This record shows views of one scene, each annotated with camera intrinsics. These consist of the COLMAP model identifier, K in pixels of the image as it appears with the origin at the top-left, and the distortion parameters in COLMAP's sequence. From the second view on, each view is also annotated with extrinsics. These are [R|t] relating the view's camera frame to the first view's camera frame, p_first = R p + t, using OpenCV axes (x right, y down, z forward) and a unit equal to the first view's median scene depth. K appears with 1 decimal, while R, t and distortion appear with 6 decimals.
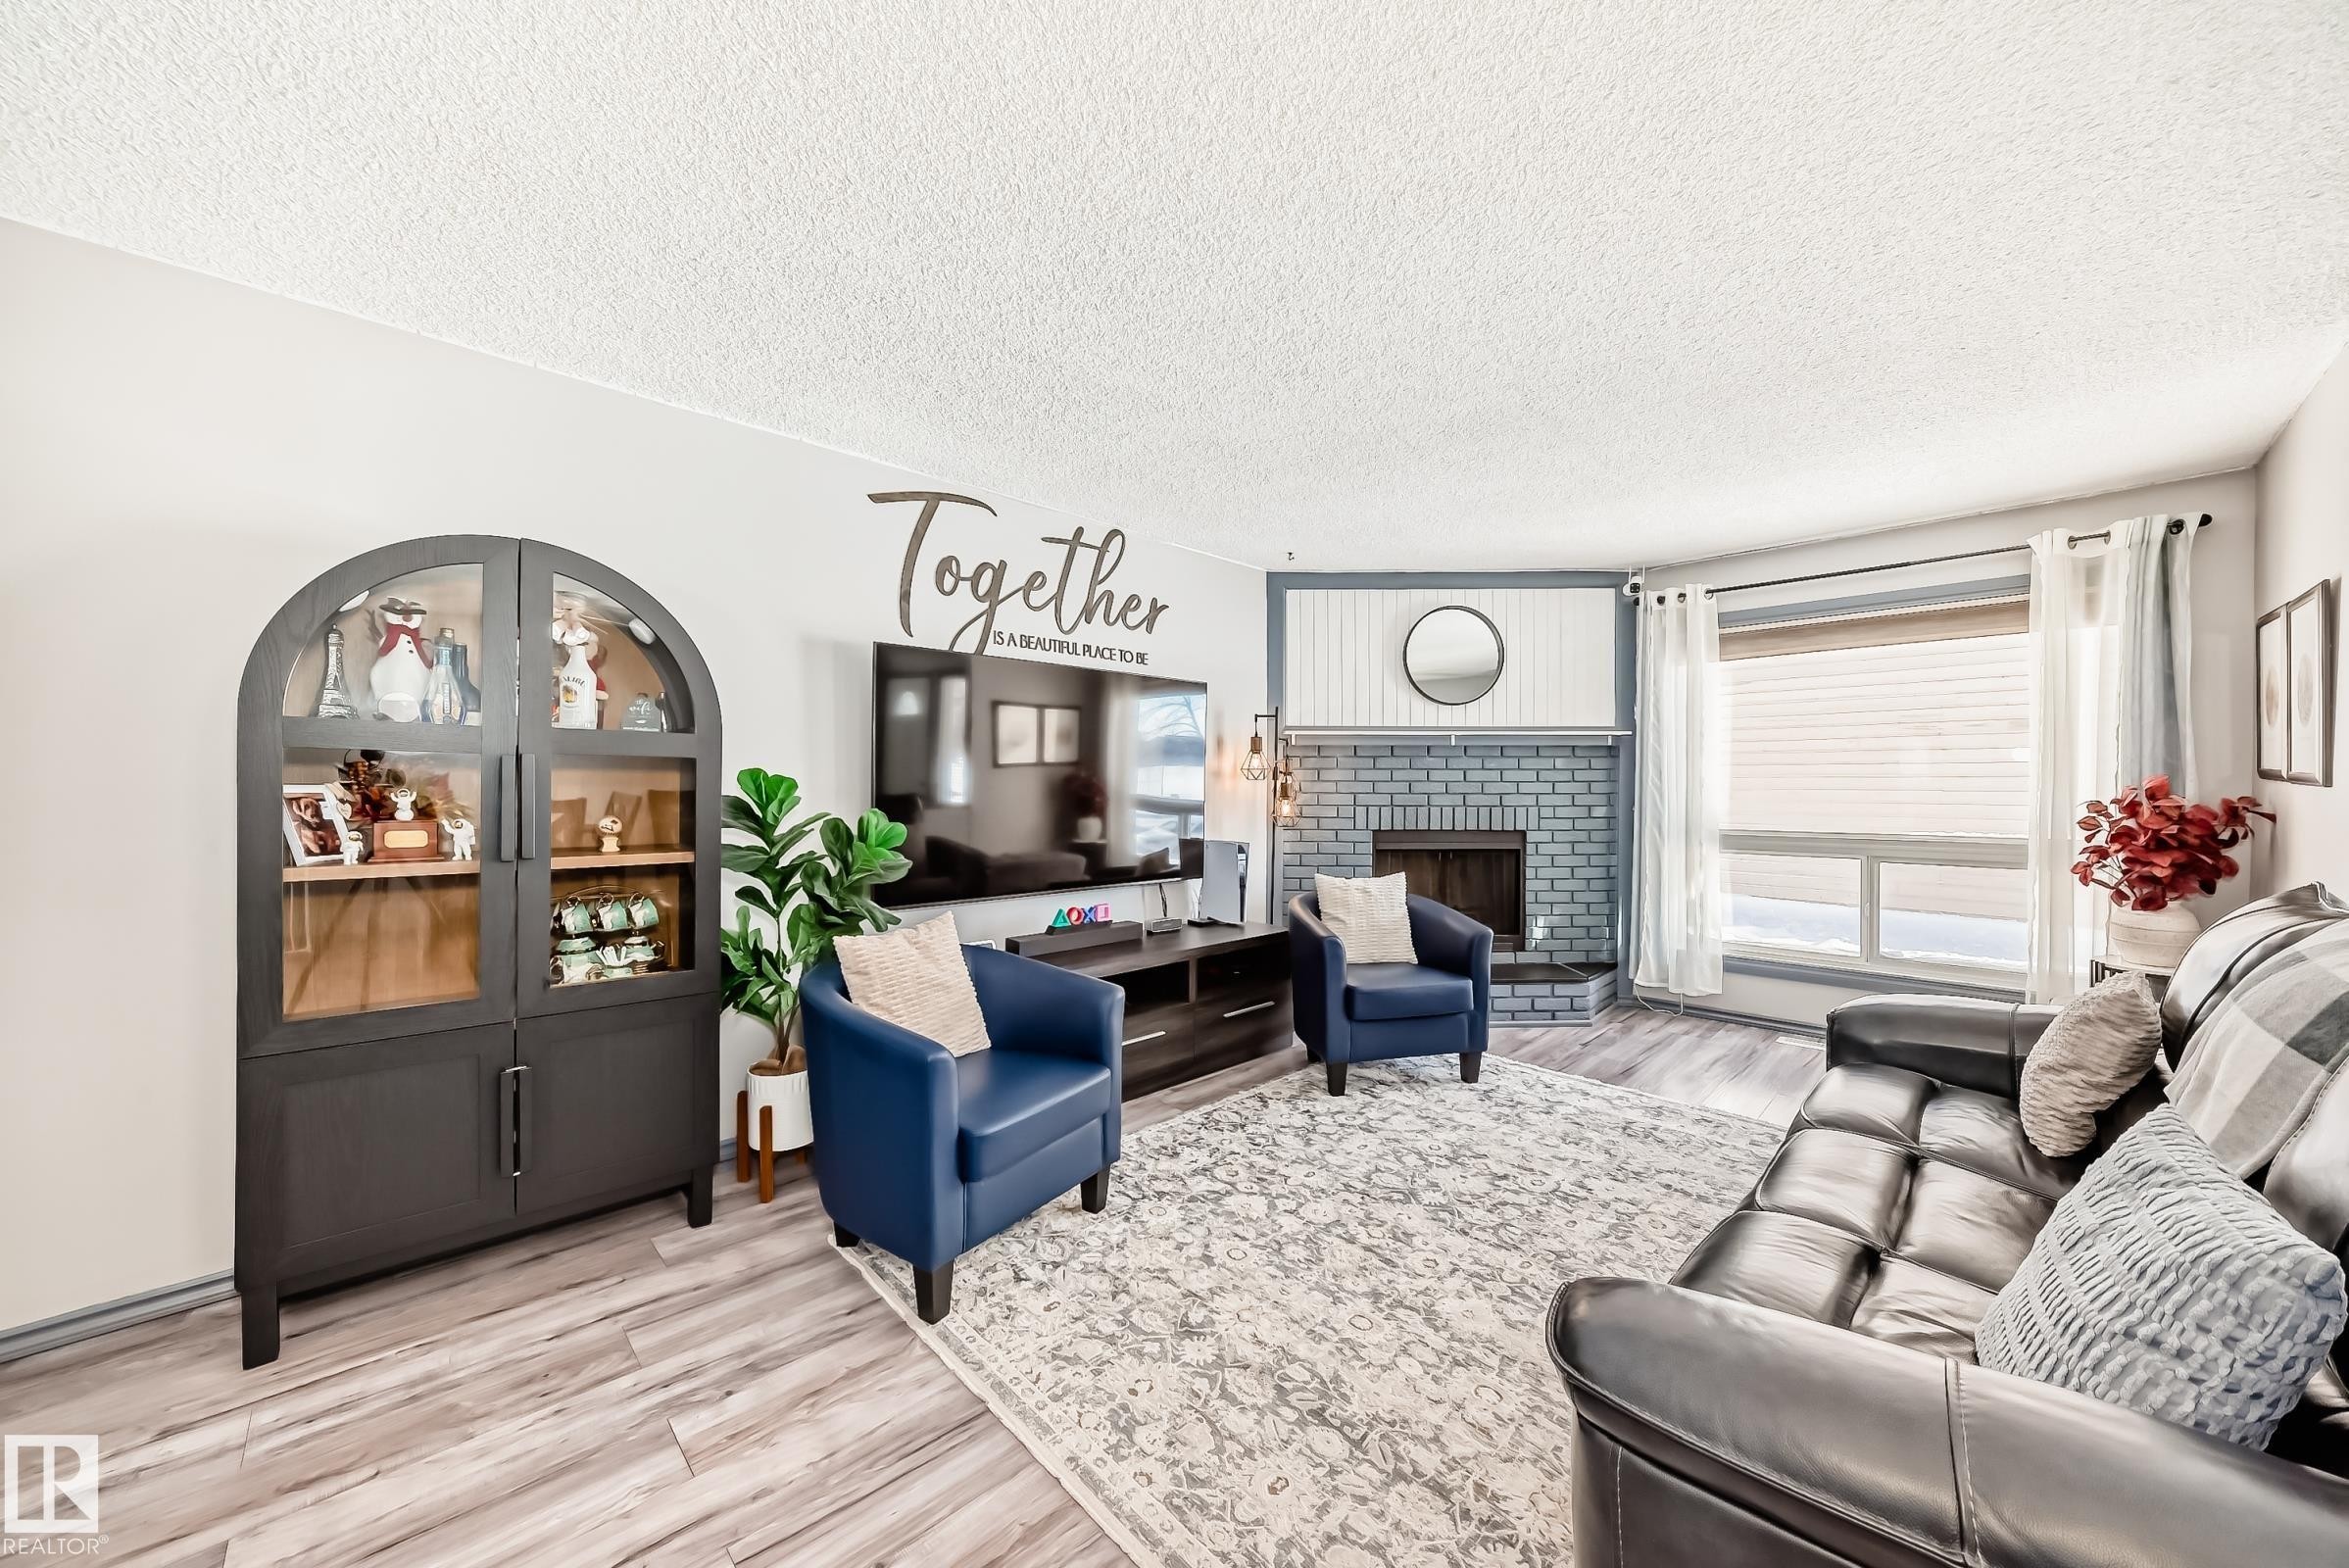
lens RADIAL K [[840.8, 0, 1169.9], [0, 840.8, 793.8], [0, 0, 1]] dist [-0.013916, 0.002793]
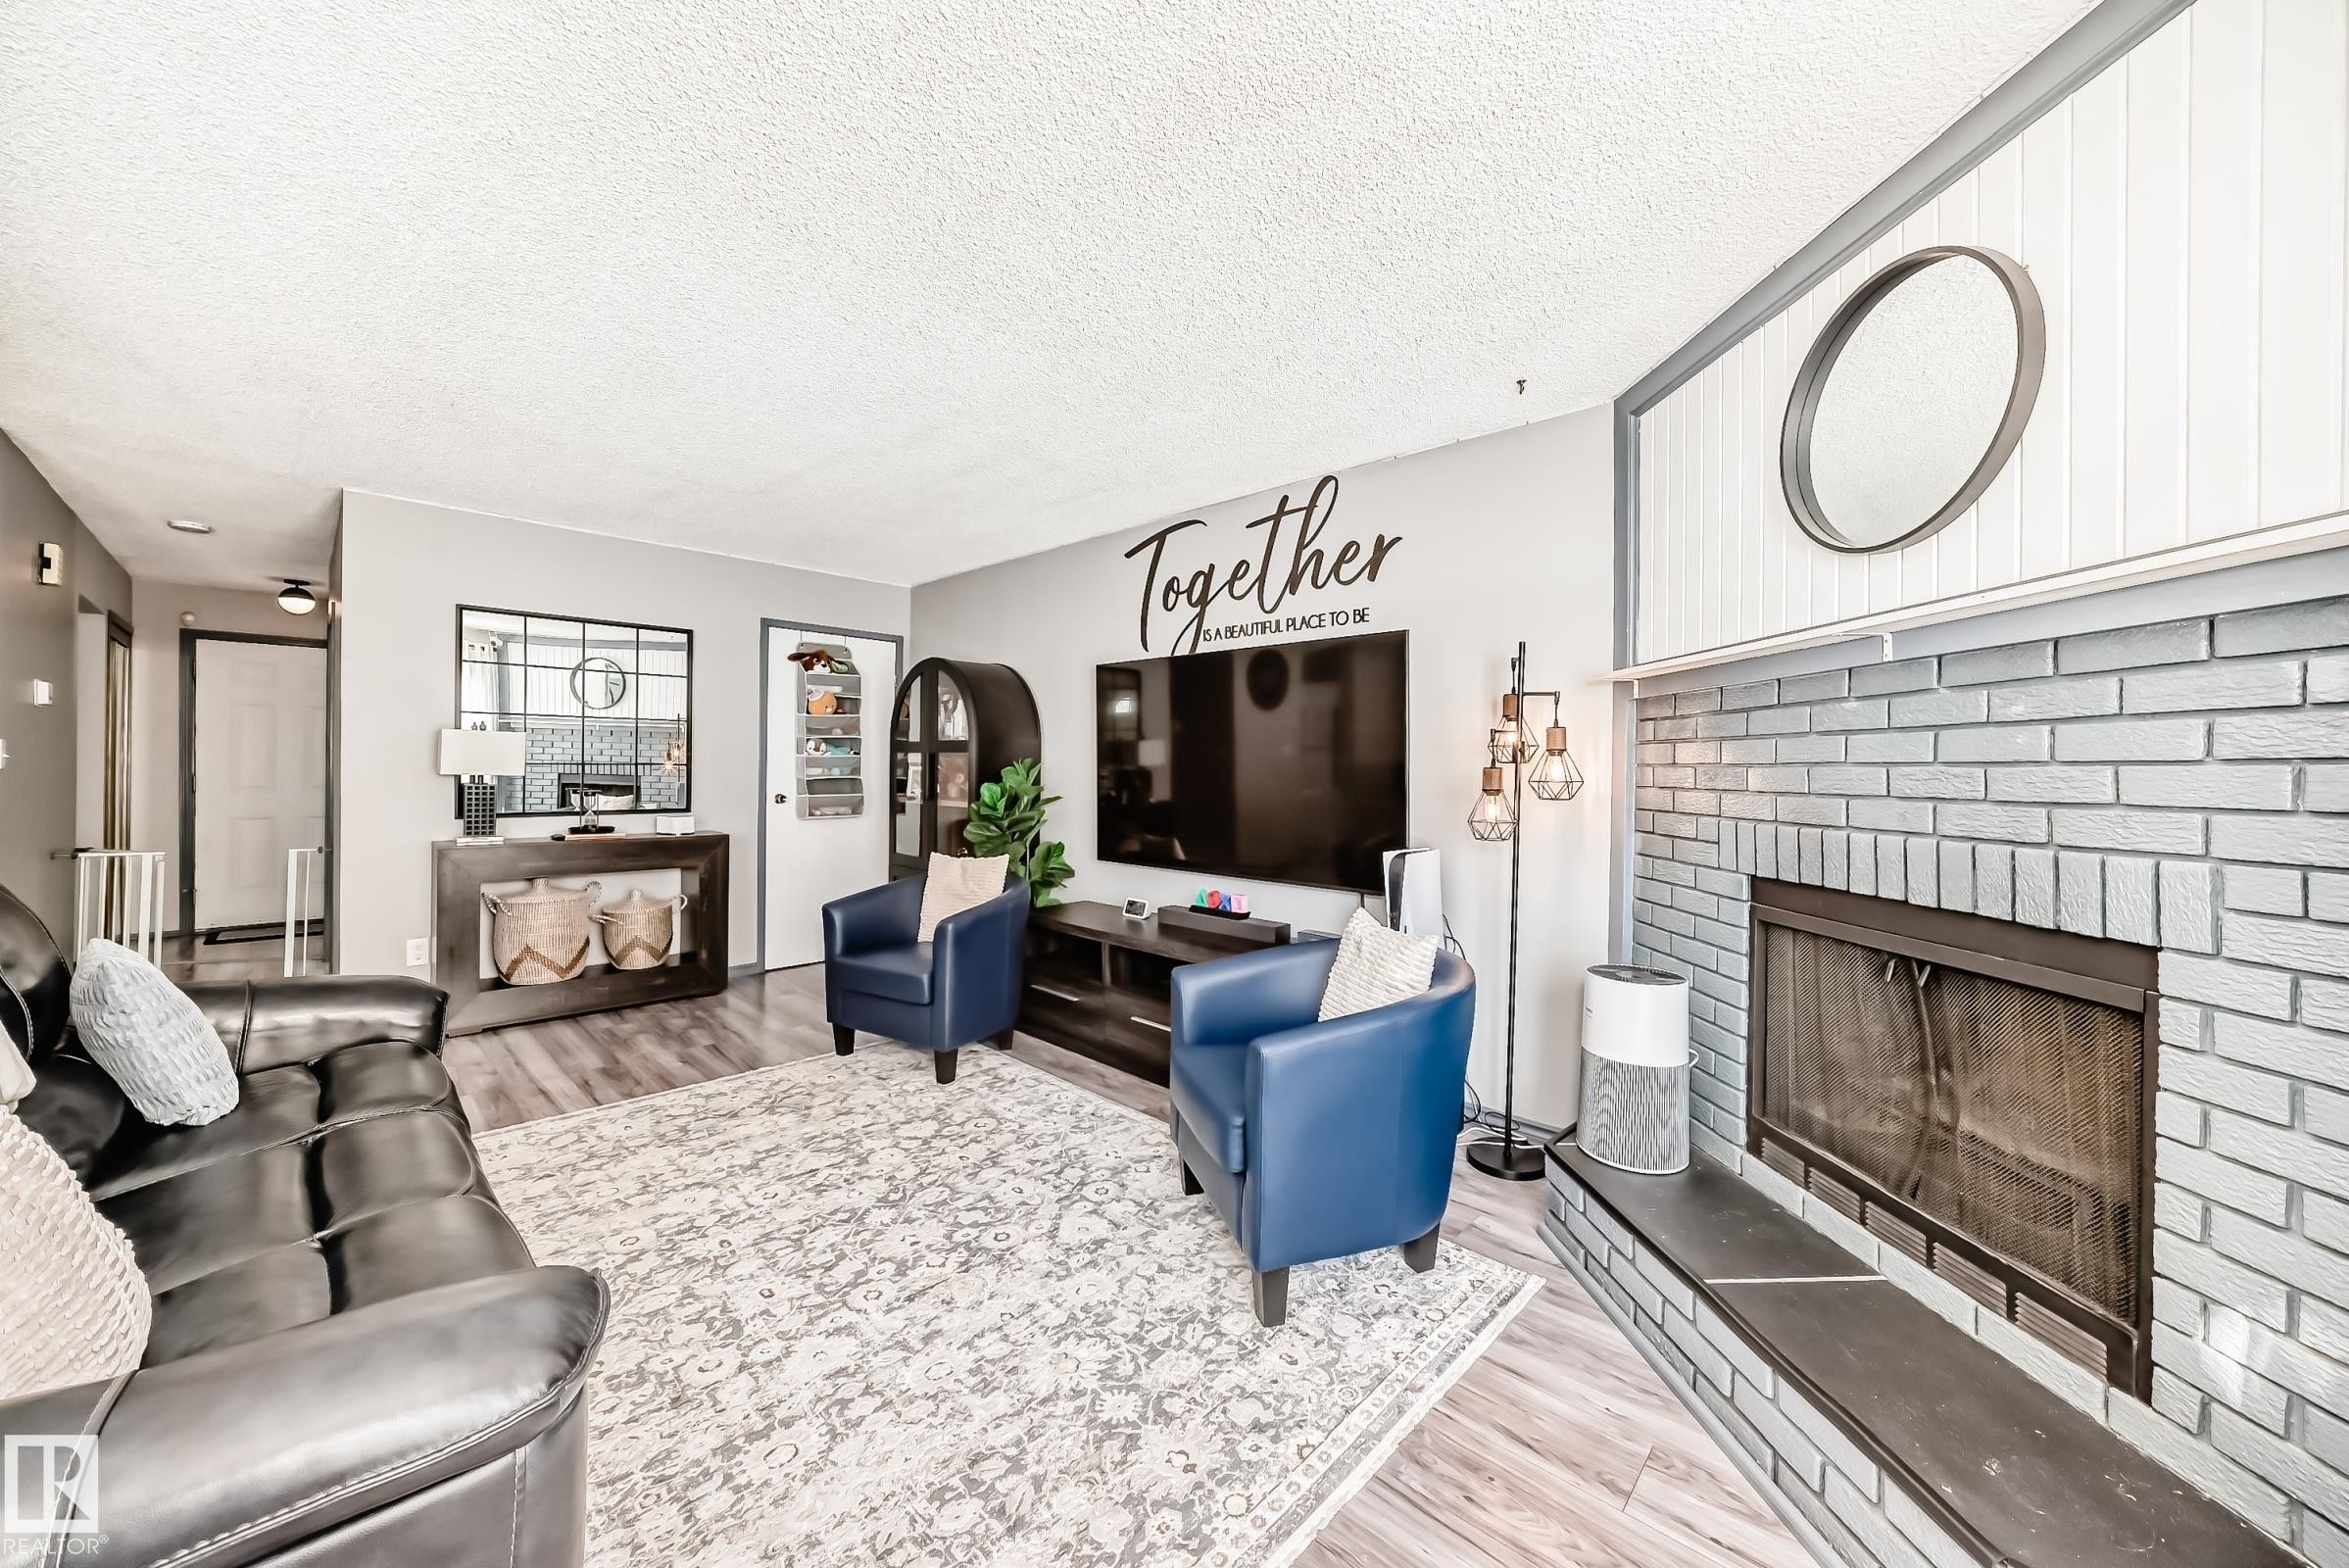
lens RADIAL K [[840.8, 0, 1188.4], [0, 840.8, 768.2], [0, 0, 1]] dist [-0.013916, 0.002793]
pose [[0.054280, -0.003799, -0.998519, 1.049095], [-0.023467, 0.999712, -0.005079, -0.005779], [0.998250, 0.023708, 0.054176, 1.075891]]
